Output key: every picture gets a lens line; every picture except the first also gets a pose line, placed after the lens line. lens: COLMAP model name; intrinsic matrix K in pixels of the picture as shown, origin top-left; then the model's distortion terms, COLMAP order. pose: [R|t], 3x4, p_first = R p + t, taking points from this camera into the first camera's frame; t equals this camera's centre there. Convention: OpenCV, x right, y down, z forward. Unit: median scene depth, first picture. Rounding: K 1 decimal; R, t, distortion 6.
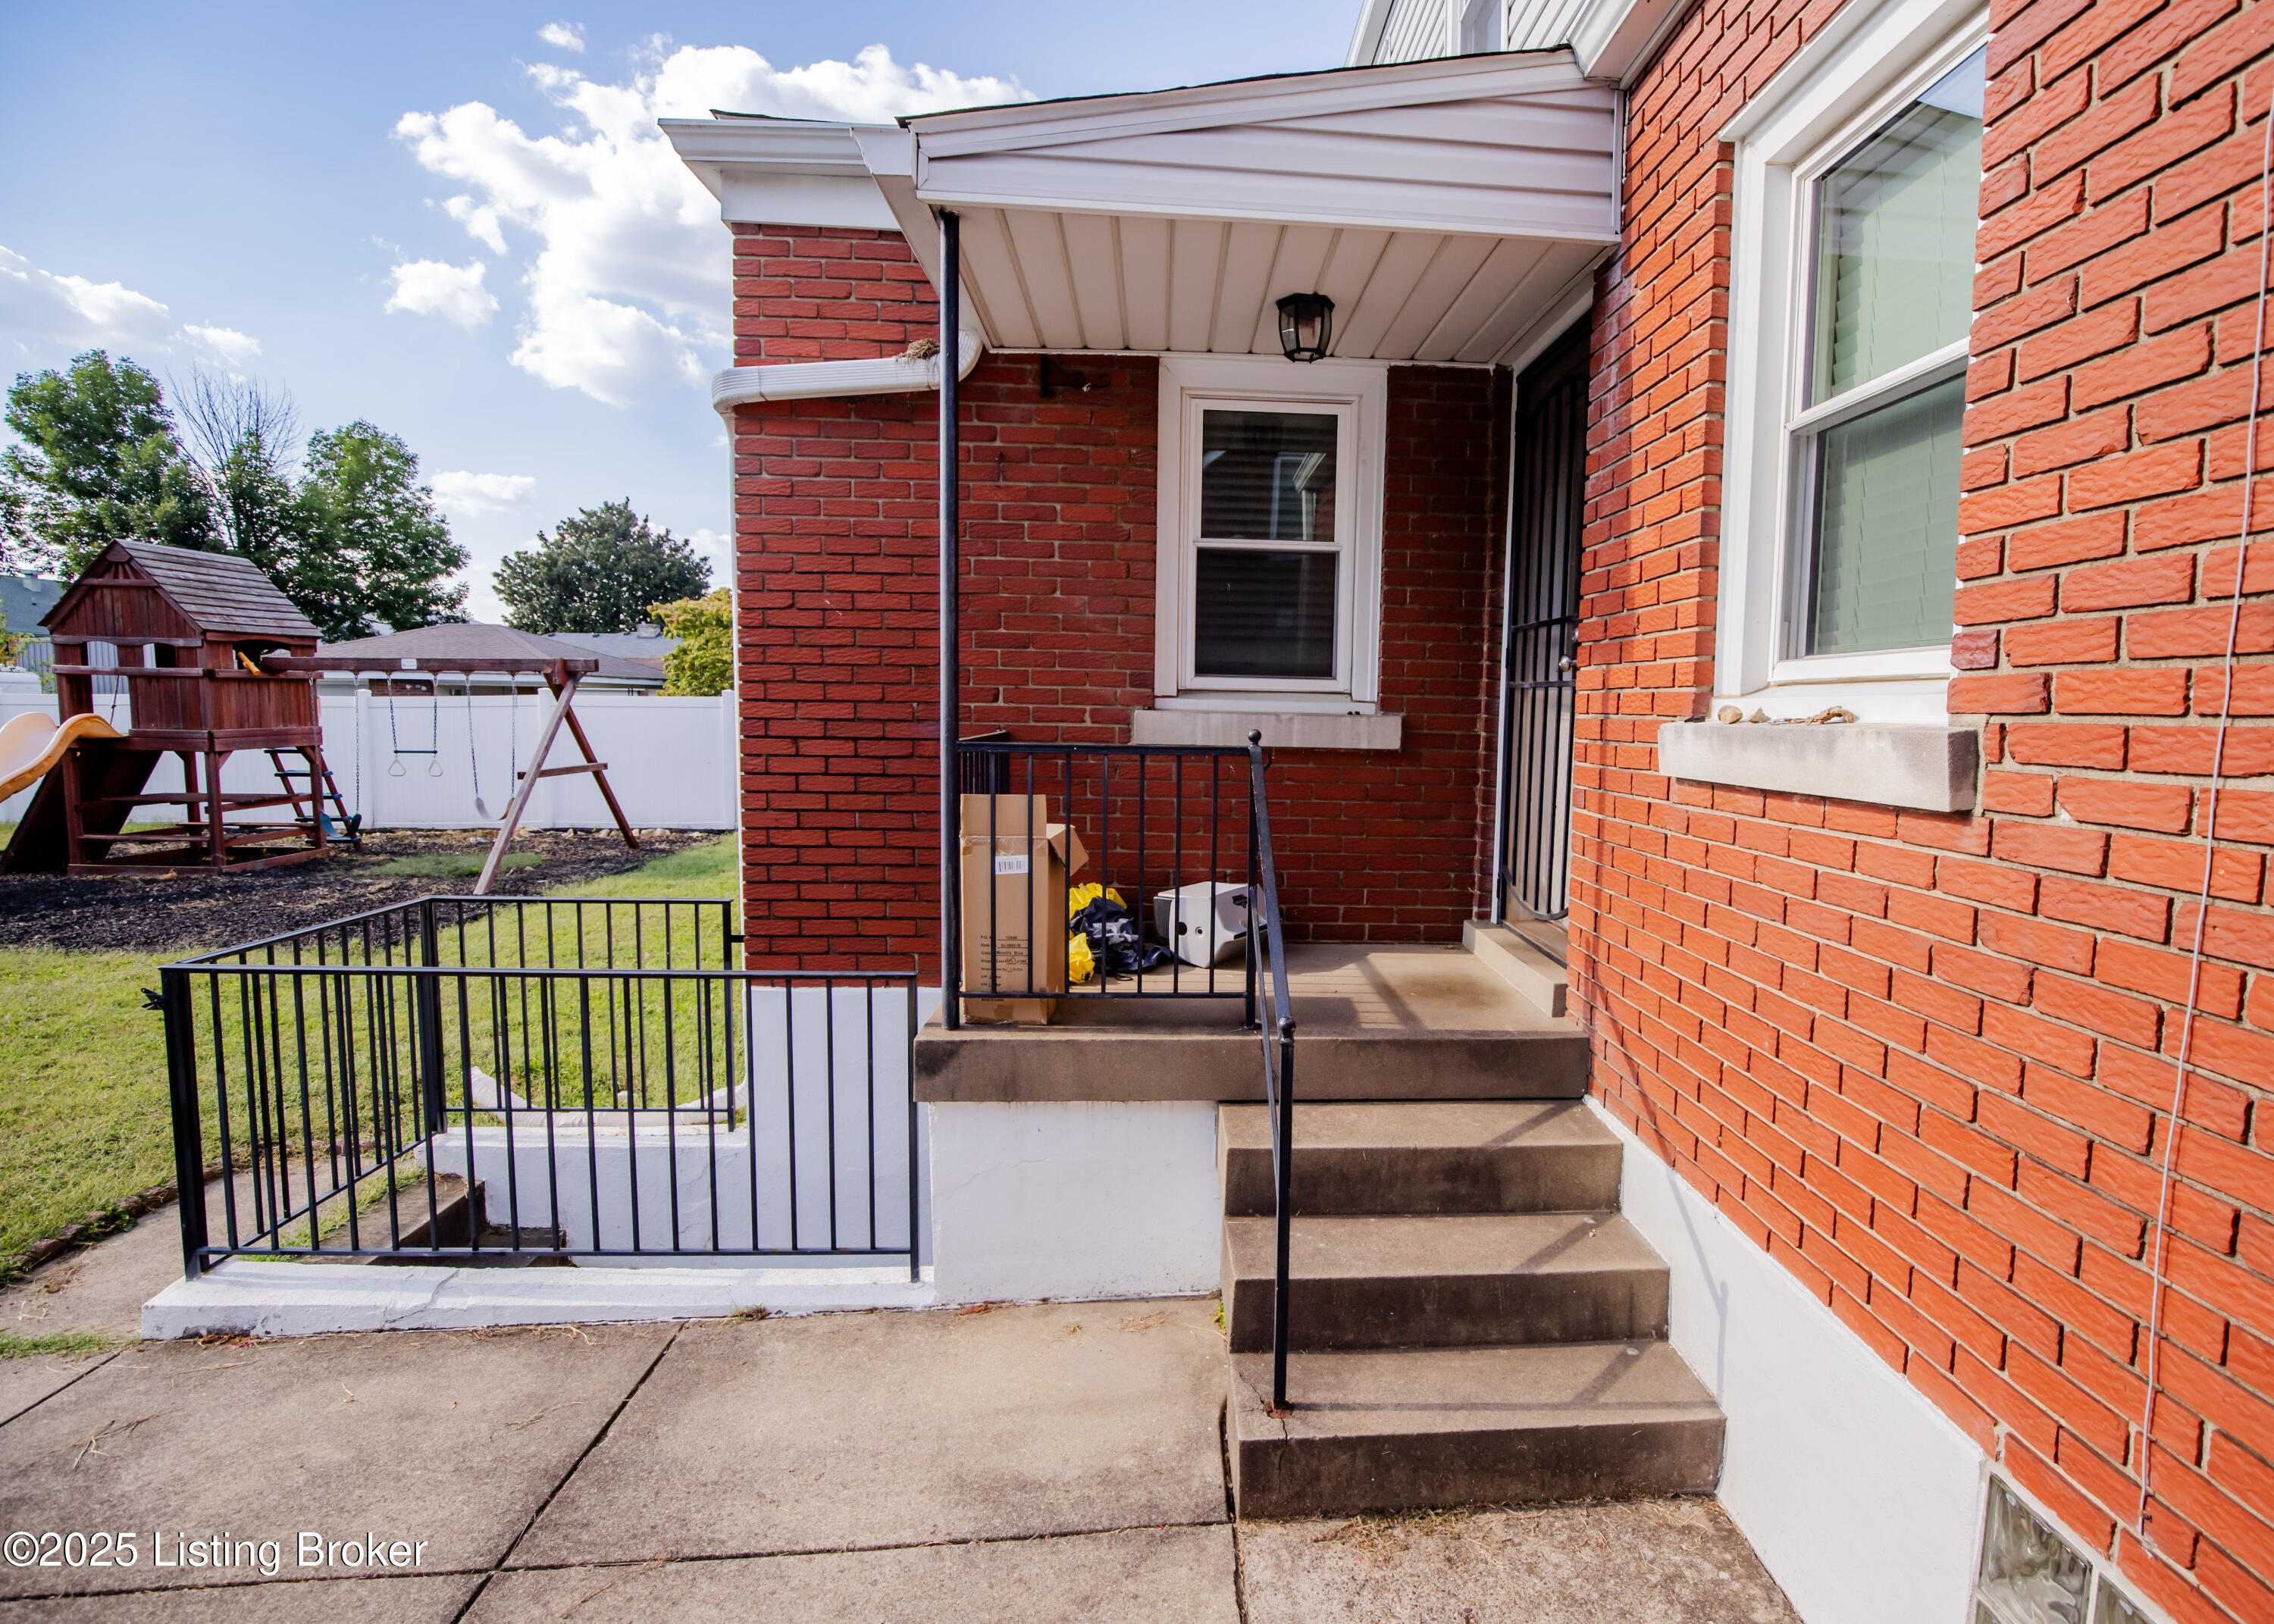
lens RADIAL K [[1134.7, 0, 1238.8], [0, 1134.7, 809.3], [0, 0, 1]] dist [-0.035138, 0.006924]
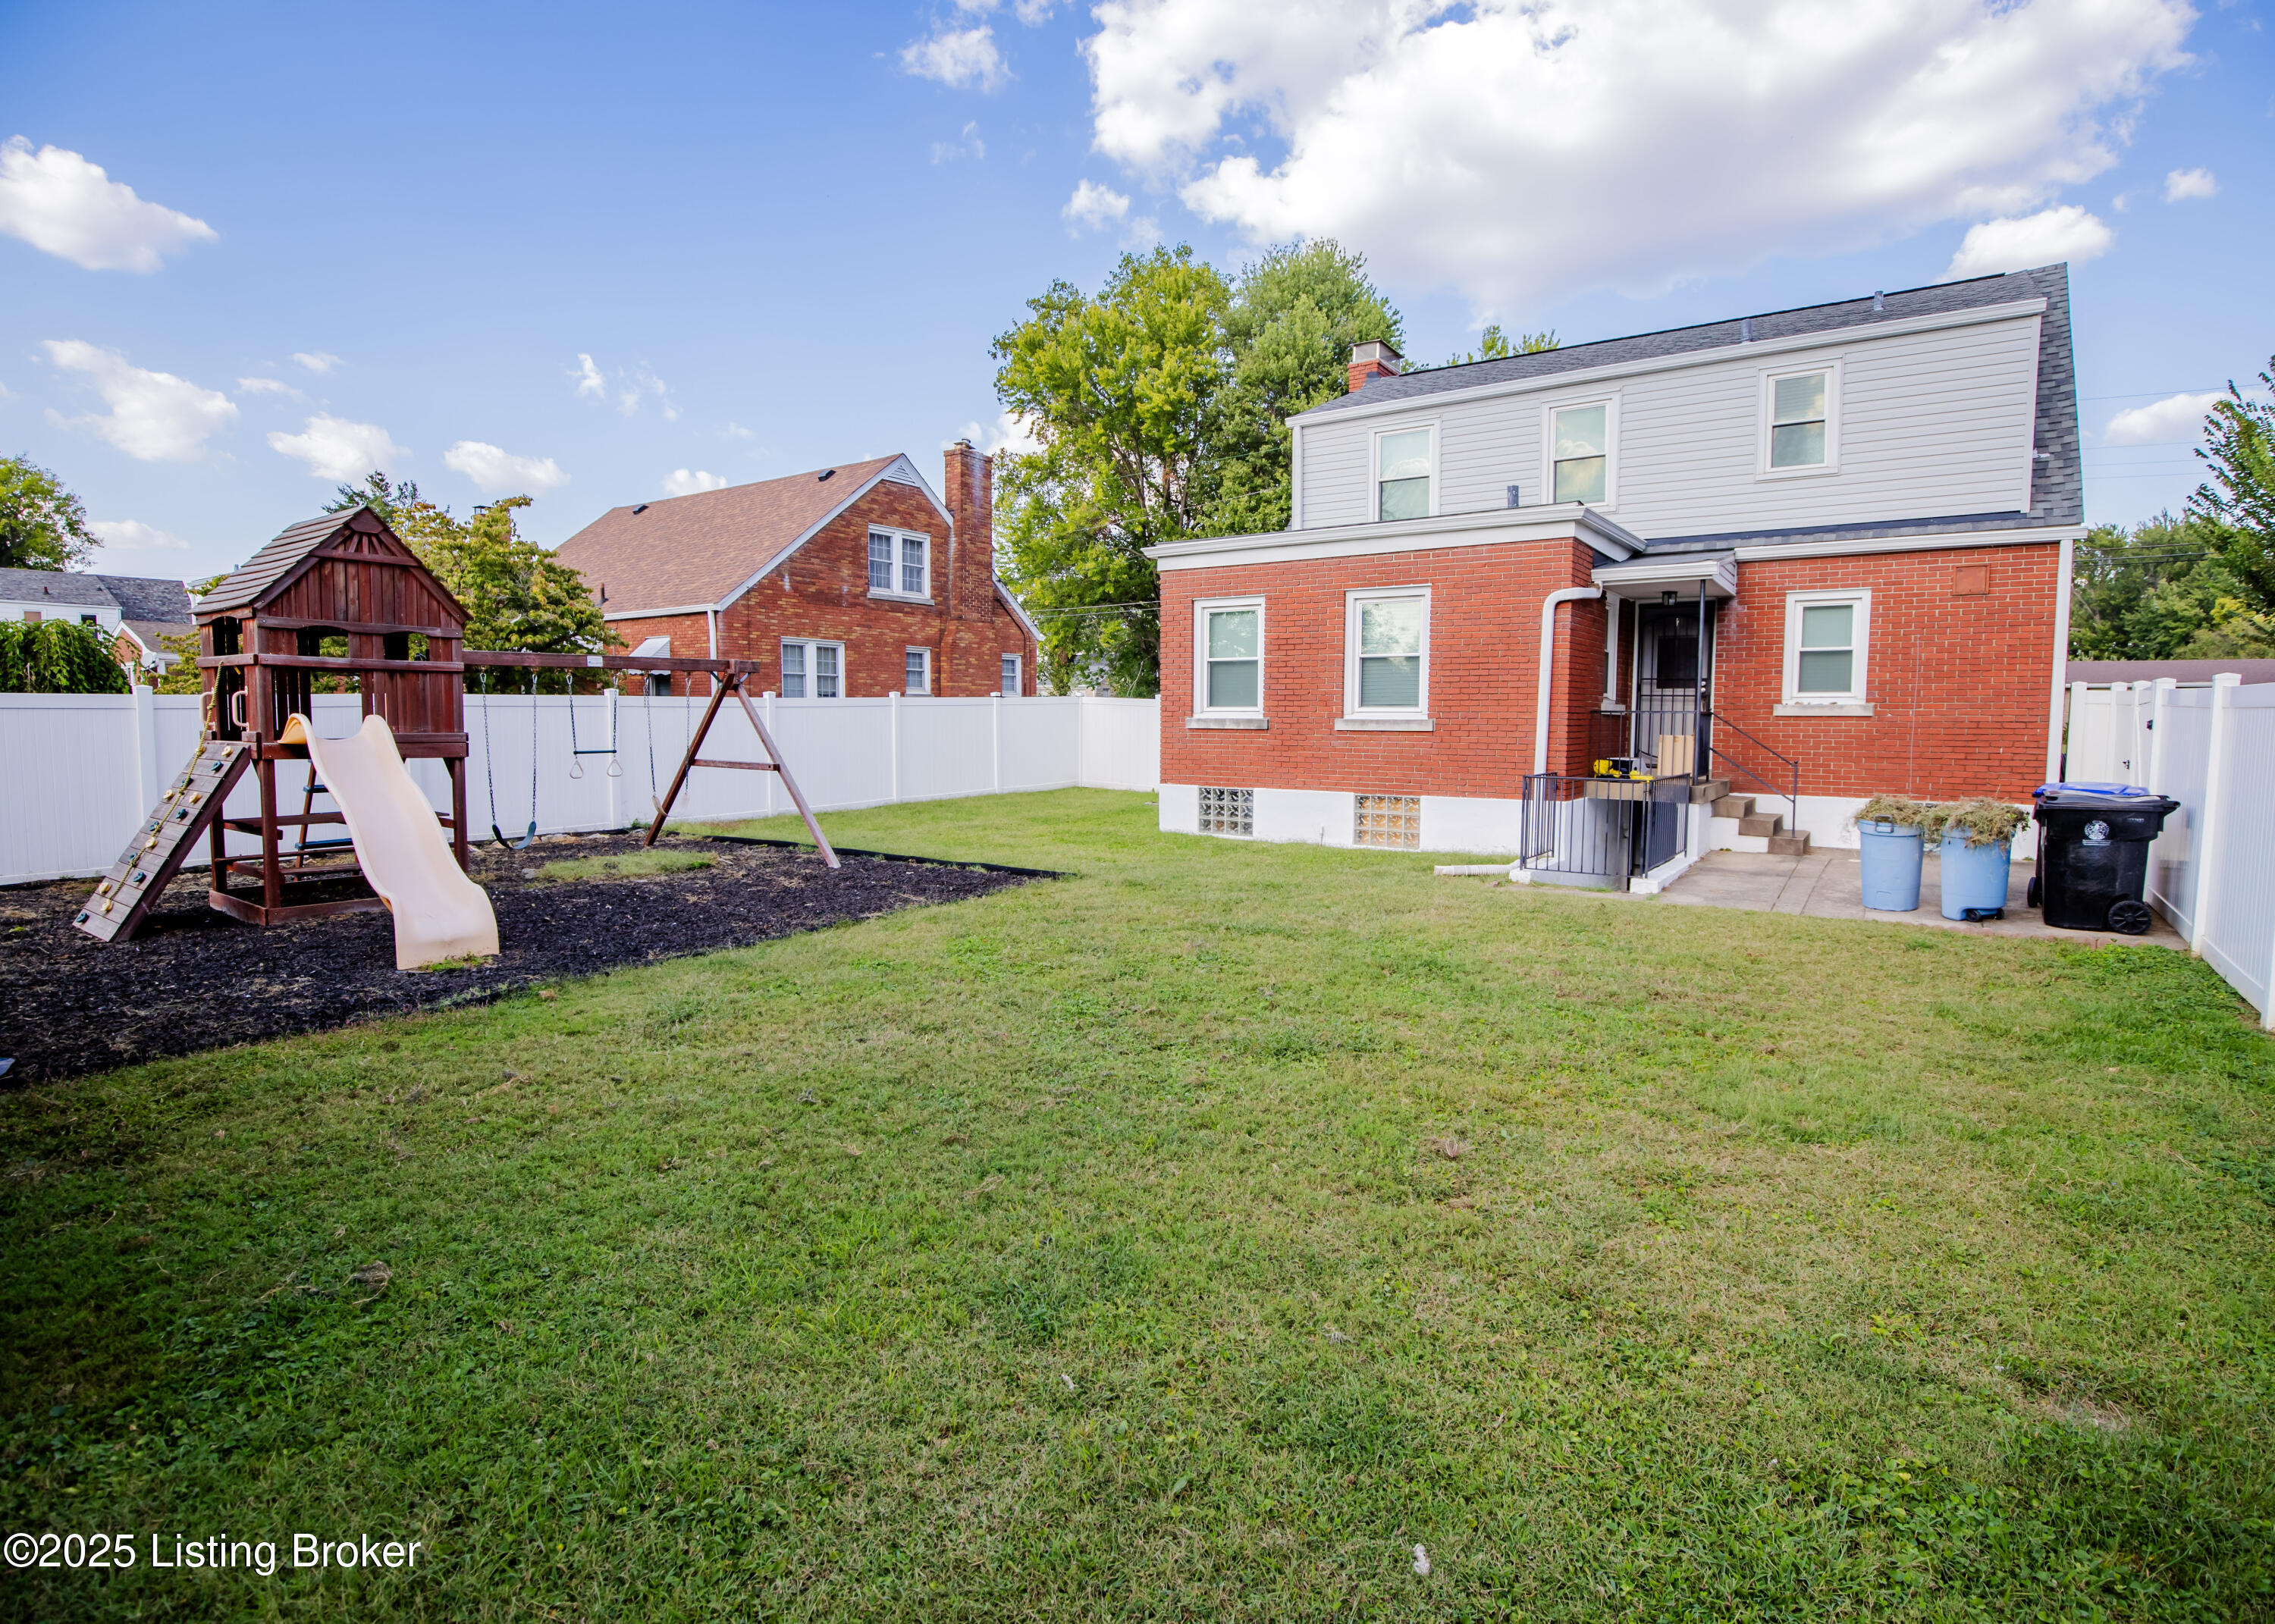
lens RADIAL K [[1116.7, 0, 1189.0], [0, 1116.7, 799.3], [0, 0, 1]] dist [-0.033506, 0.006267]
pose [[0.614887, -0.075531, 0.784990, -1.343825], [0.073559, 0.996556, 0.038269, -0.010541], [-0.785177, 0.034212, 0.618325, 0.007188]]
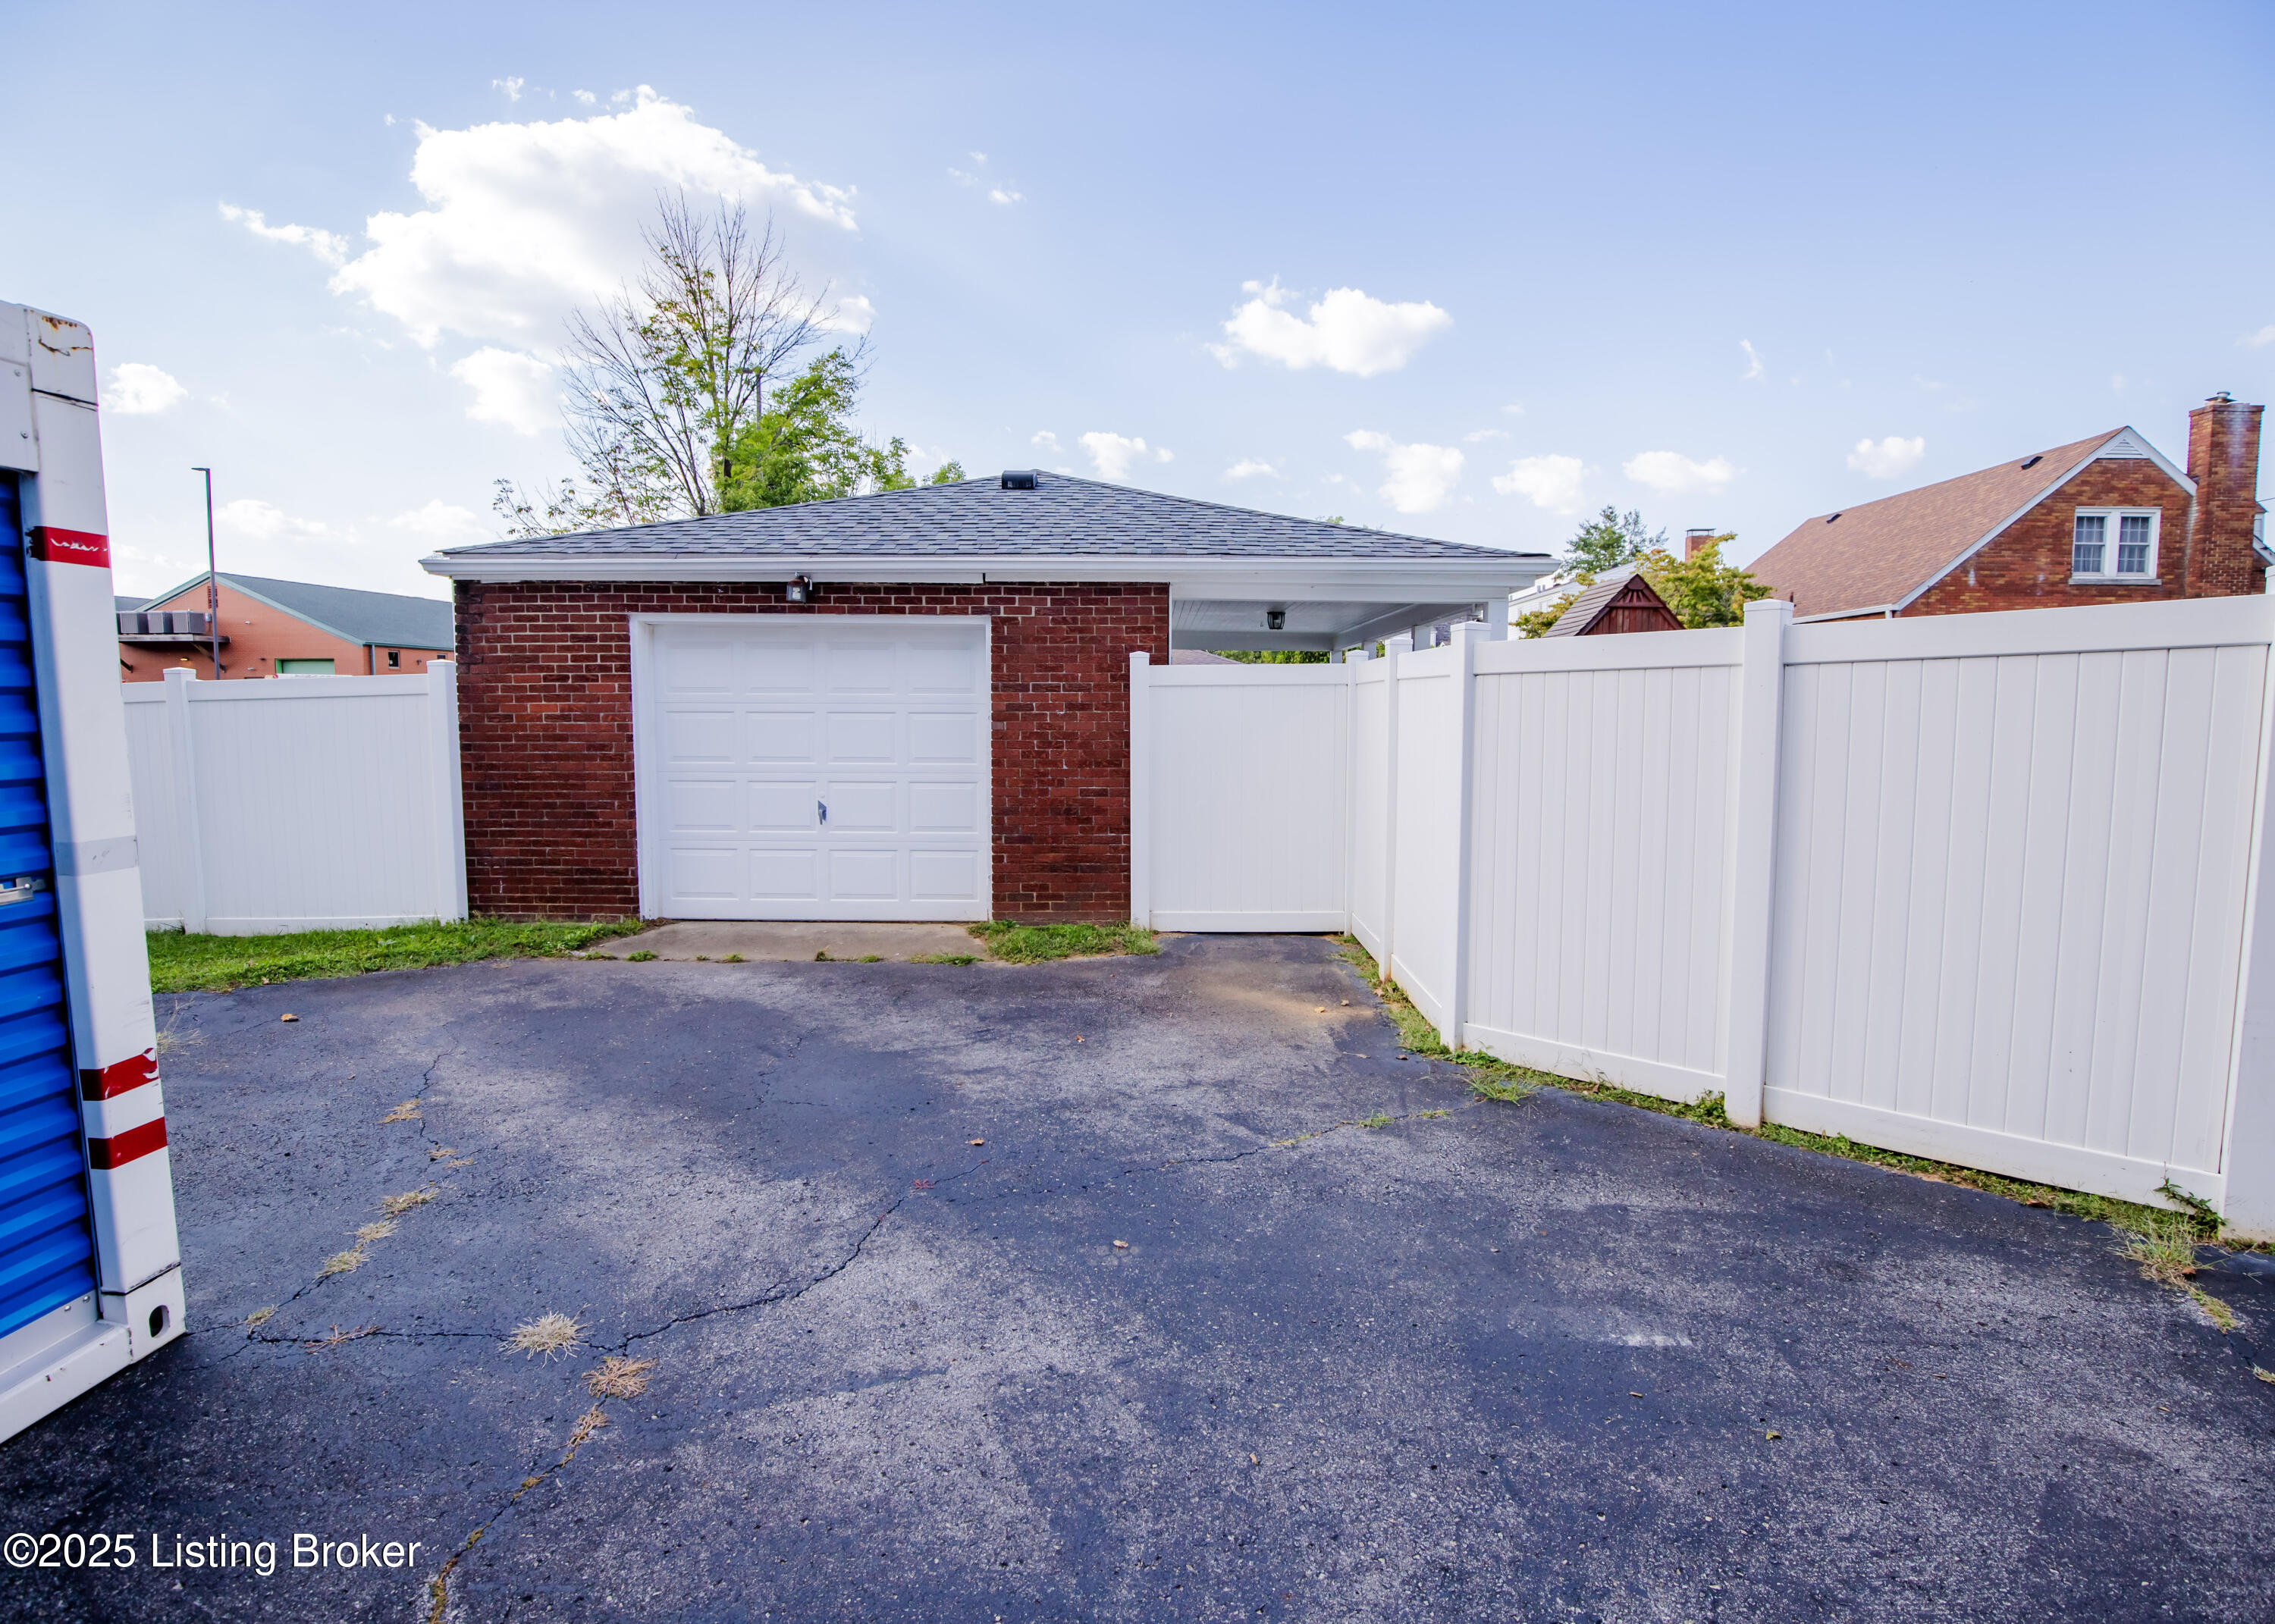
lens RADIAL K [[1135.0, 0, 1142.1], [0, 1135.0, 808.3], [0, 0, 1]] dist [-0.032762, 0.006281]
pose [[0.994042, -0.007676, -0.108728, -1.528703], [0.008021, 0.999964, 0.002735, 0.042838], [0.108703, -0.003591, 0.994068, -0.500607]]
